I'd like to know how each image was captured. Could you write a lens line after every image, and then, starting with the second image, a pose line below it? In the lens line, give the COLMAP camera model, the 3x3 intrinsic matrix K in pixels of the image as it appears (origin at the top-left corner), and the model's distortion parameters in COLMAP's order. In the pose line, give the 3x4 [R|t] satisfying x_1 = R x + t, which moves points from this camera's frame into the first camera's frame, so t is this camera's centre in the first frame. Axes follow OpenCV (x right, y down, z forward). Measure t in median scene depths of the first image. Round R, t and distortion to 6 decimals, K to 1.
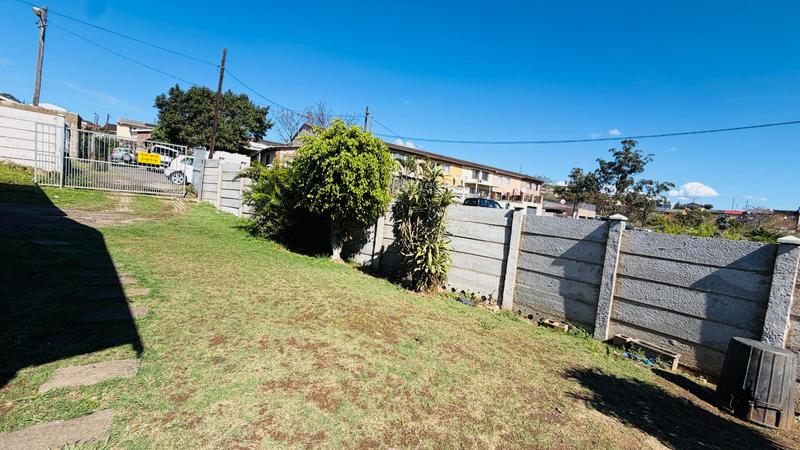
lens RADIAL K [[318.5, 0, 399.9], [0, 318.5, 225.3], [0, 0, 1]] dist [-0.001072, 0.000577]
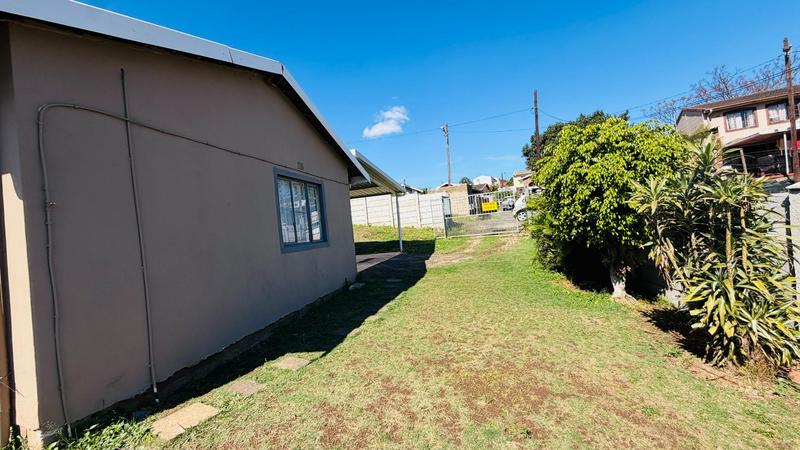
lens RADIAL K [[318.5, 0, 400.1], [0, 318.5, 225.9], [0, 0, 1]] dist [-0.001072, 0.000577]
pose [[0.422813, -0.149468, -0.893805, 0.279436], [0.085963, 0.988472, -0.124634, -0.010151], [0.902130, -0.024137, 0.430788, 0.206615]]
